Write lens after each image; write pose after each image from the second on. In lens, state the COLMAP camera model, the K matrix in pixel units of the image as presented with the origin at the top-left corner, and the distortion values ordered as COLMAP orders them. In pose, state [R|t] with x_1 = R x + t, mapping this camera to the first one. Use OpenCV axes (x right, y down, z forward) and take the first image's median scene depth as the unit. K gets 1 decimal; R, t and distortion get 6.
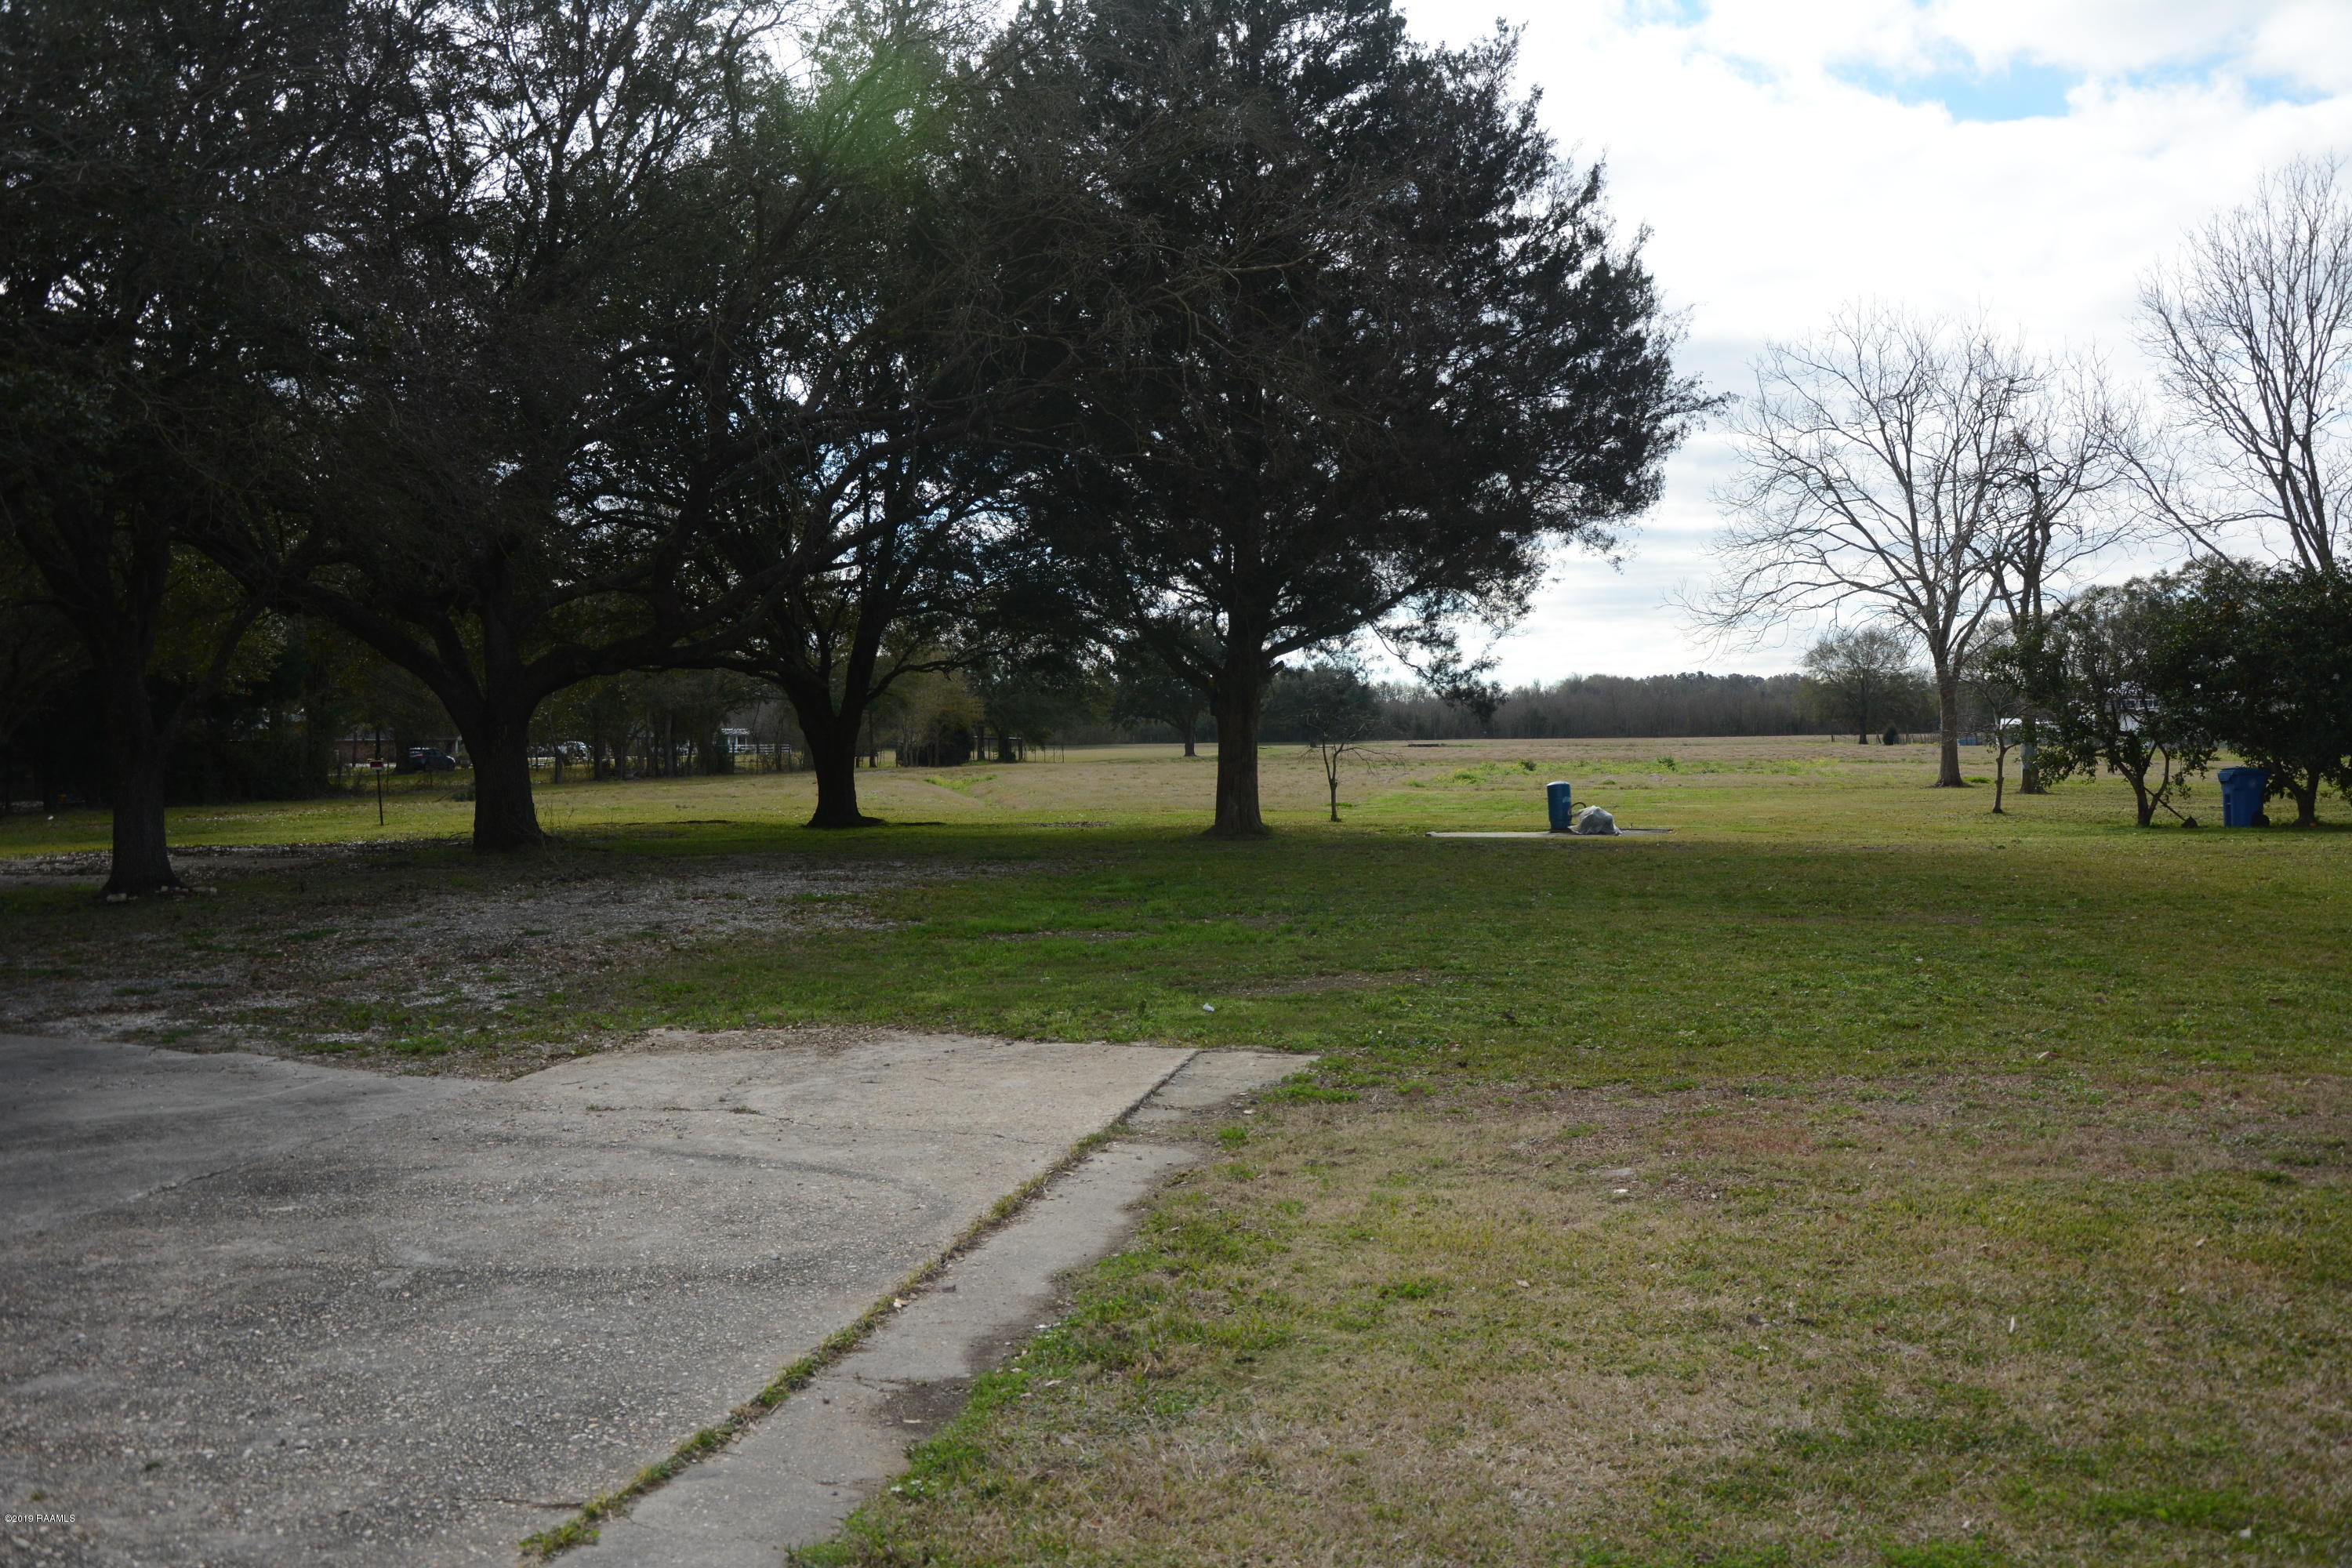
lens RADIAL K [[2332.1, 0, 1176.0], [0, 2332.1, 784.0], [0, 0, 1]] dist [-0.000325, 0.012174]
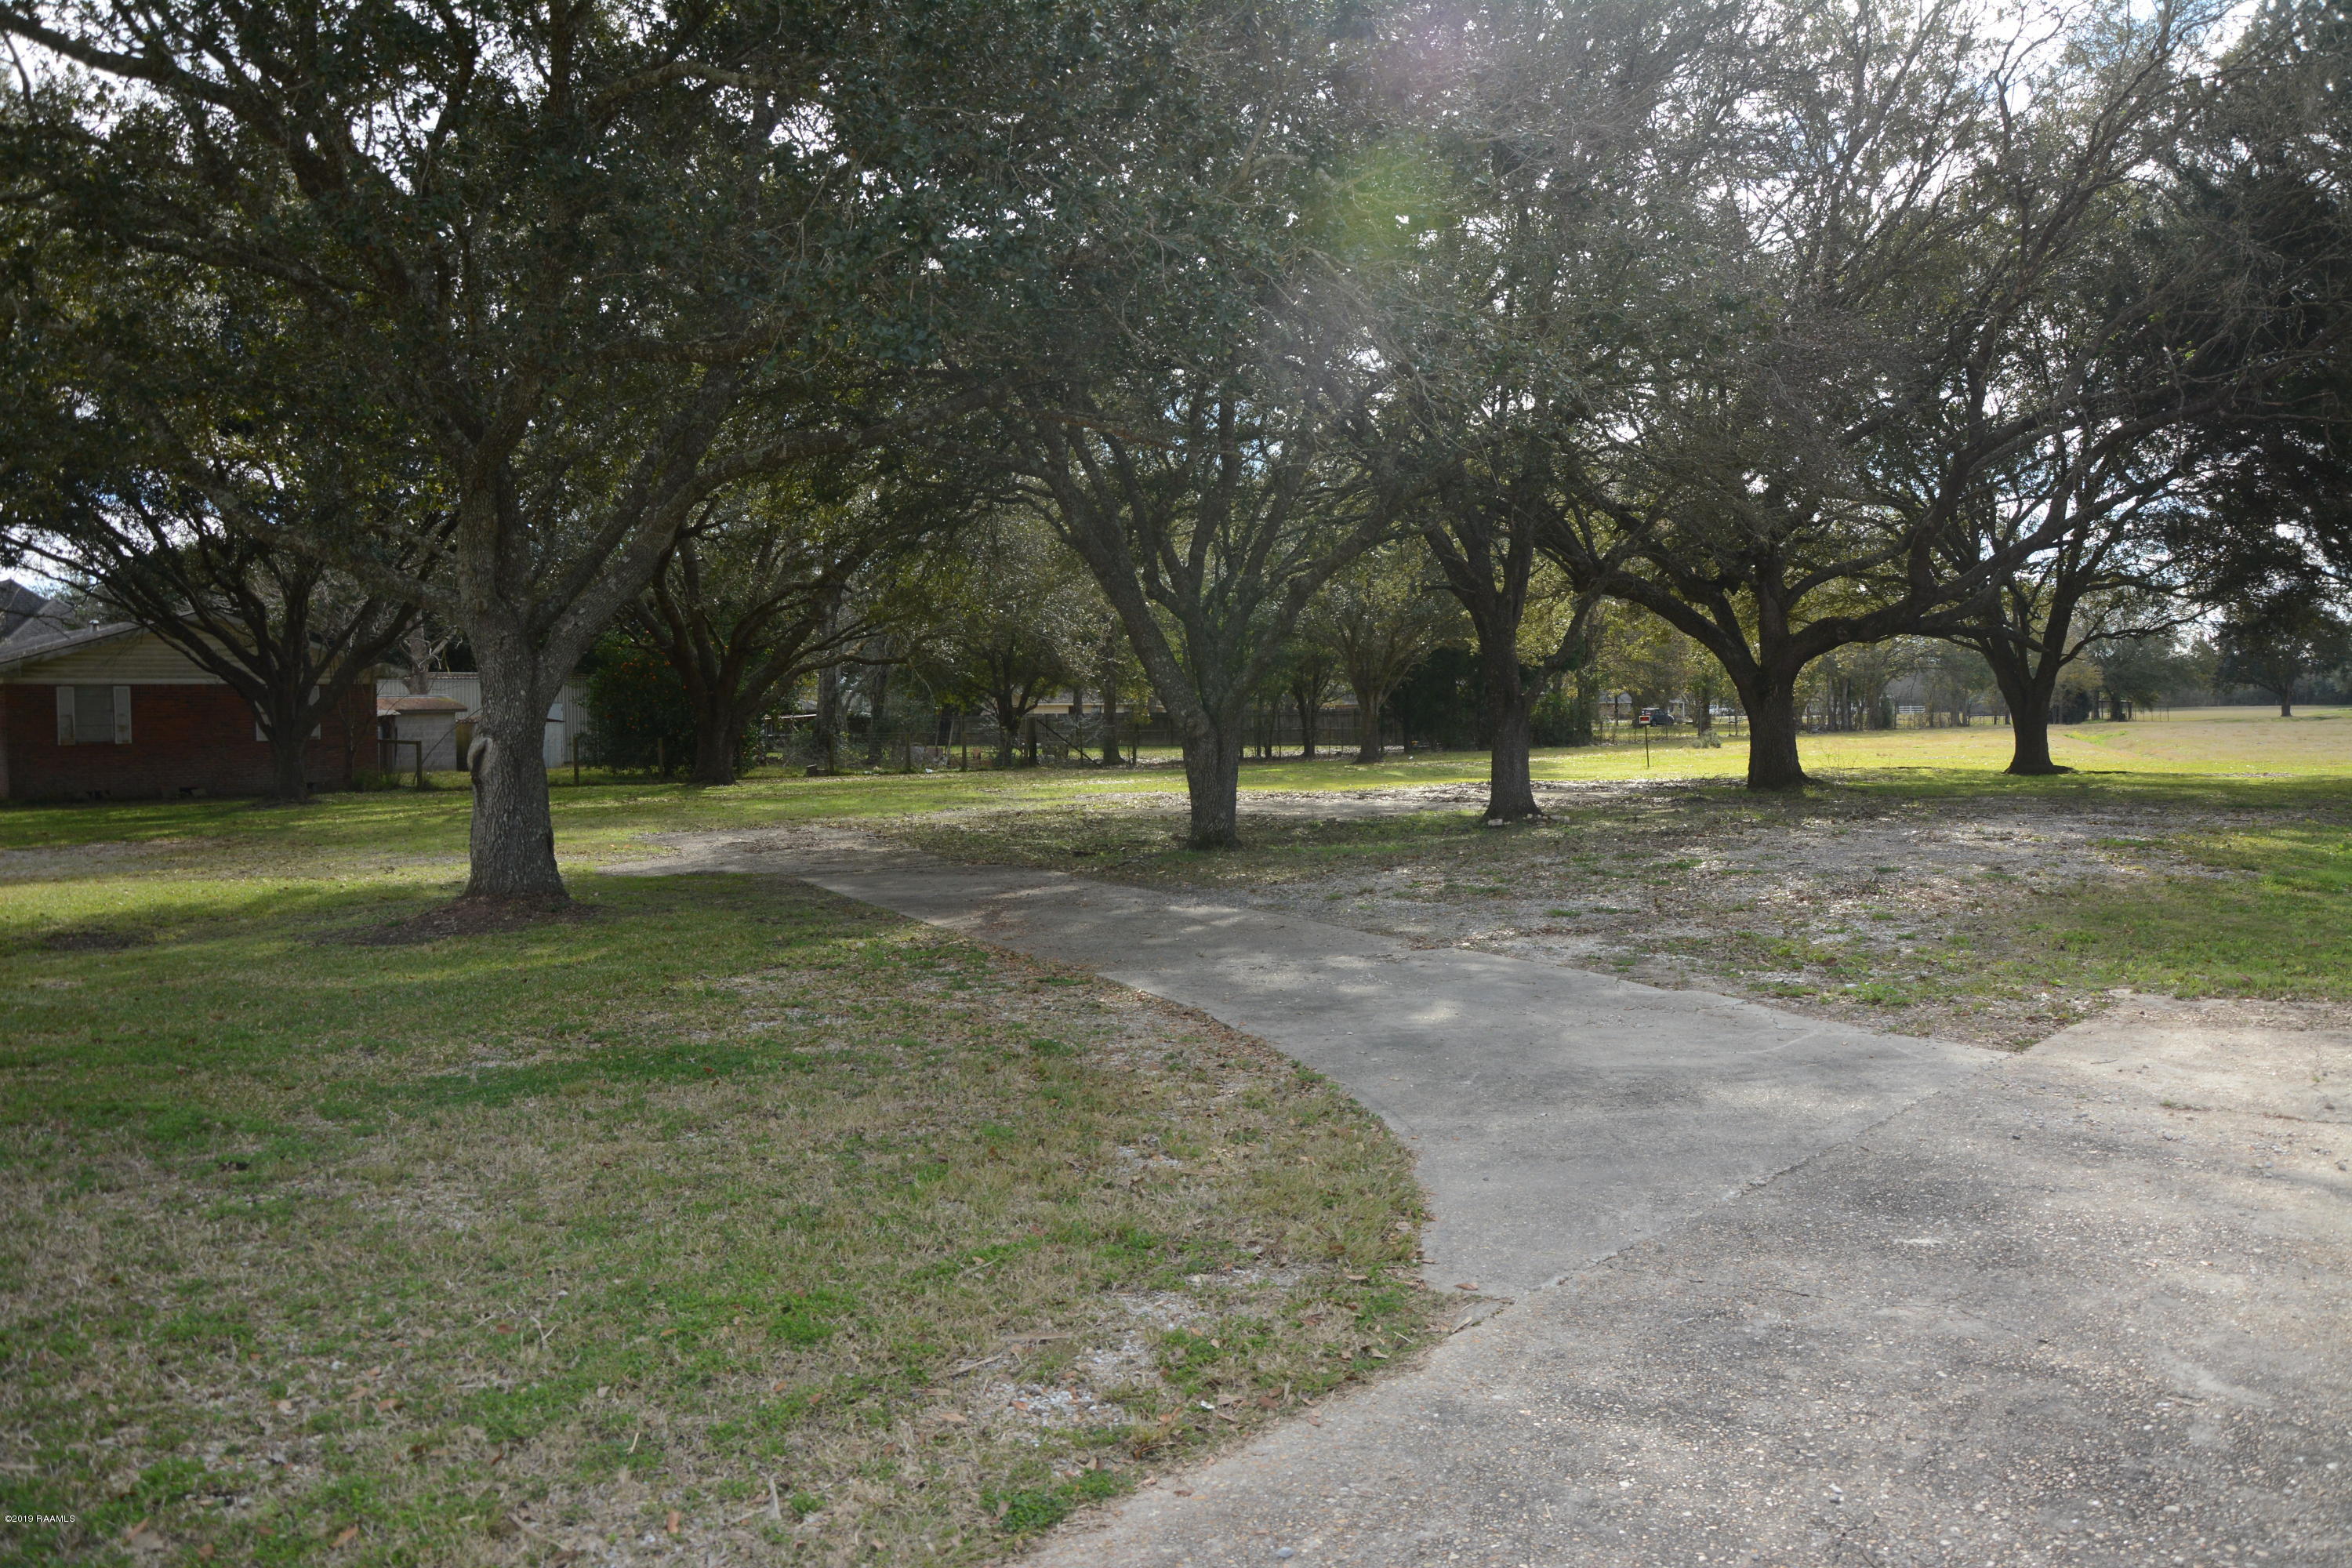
lens RADIAL K [[1687.3, 0, 1176.0], [0, 1687.3, 784.0], [0, 0, 1]] dist [-0.118817, 0.051777]
pose [[0.843941, 0.018804, -0.536106, -0.089897], [-0.004063, 0.999581, 0.028665, 0.002254], [0.536420, -0.022013, 0.843664, 0.115598]]
